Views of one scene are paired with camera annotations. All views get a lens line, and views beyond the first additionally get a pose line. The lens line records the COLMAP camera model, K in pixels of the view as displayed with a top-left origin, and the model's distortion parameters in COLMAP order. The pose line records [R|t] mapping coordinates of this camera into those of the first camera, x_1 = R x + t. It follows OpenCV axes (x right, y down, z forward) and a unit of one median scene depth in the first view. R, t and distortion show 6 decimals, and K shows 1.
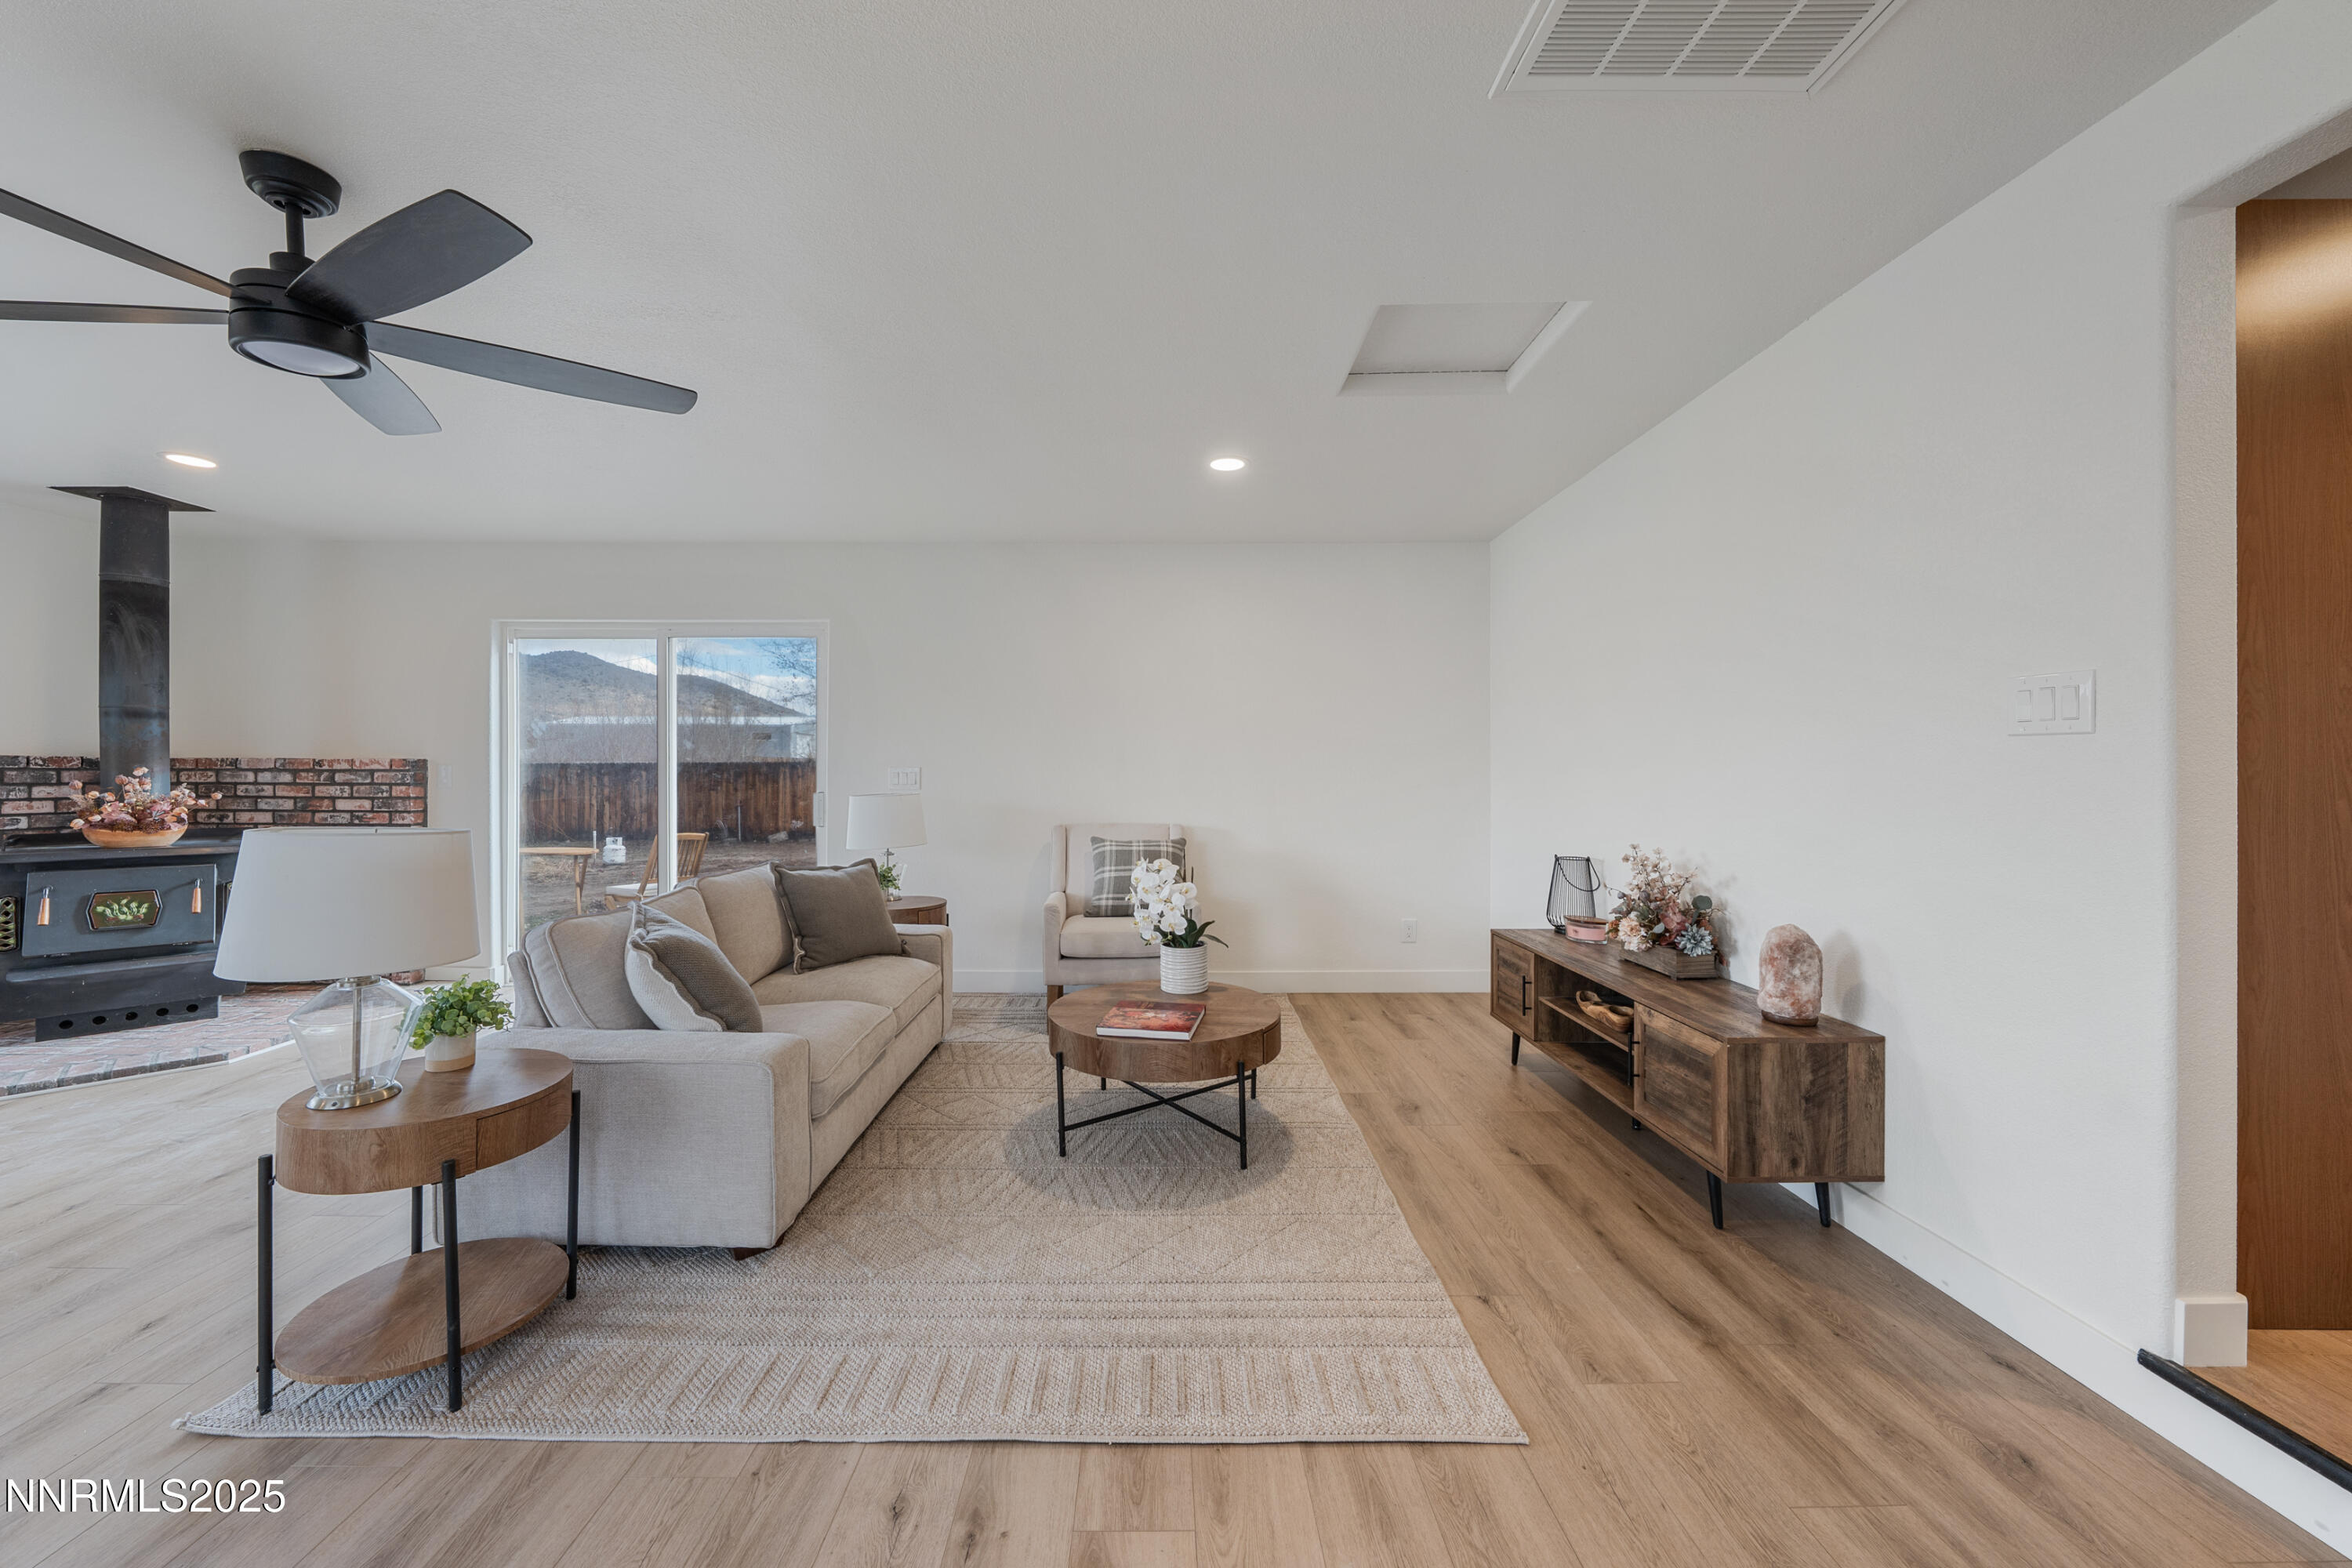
lens RADIAL K [[879.6, 0, 1165.5], [0, 879.6, 772.9], [0, 0, 1]] dist [-0.002946, 0.000195]
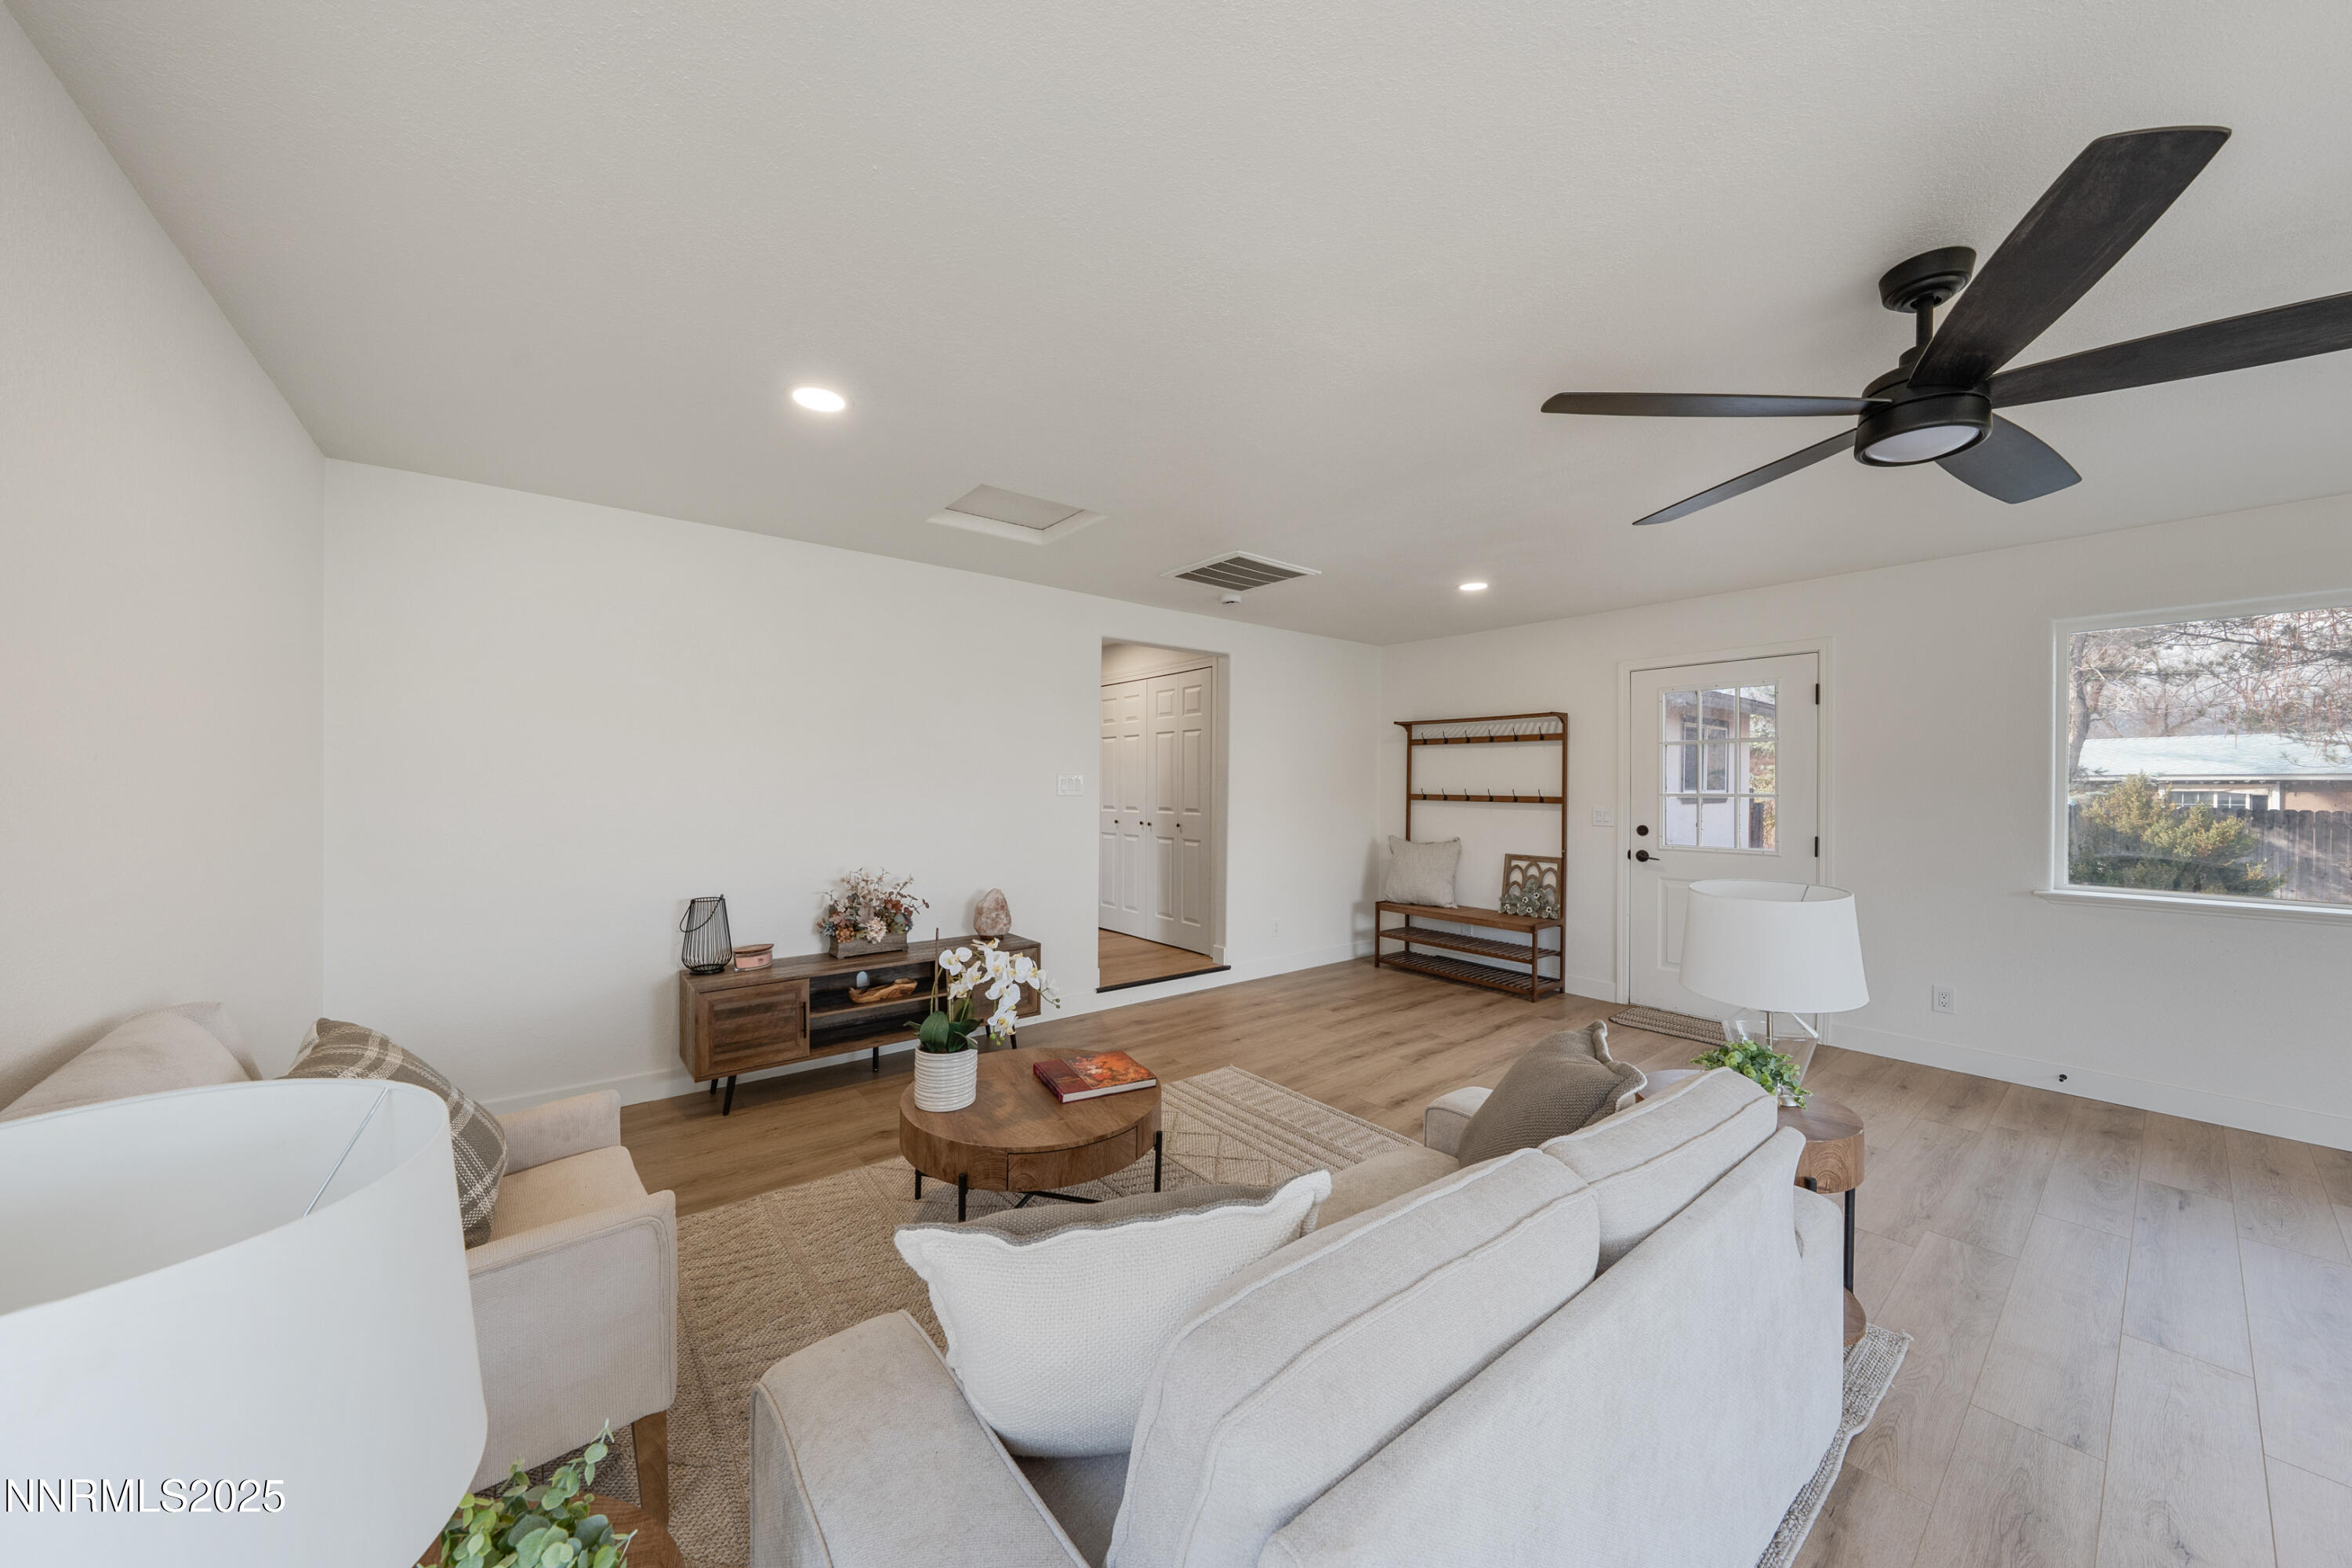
lens RADIAL K [[801.1, 0, 1175.1], [0, 801.1, 789.1], [0, 0, 1]] dist [0.000104, -0.000032]
pose [[-0.615362, -0.007463, 0.788209, -0.824767], [-0.006154, 0.999970, 0.004664, -0.051869], [-0.788221, -0.001980, -0.615390, 1.559104]]
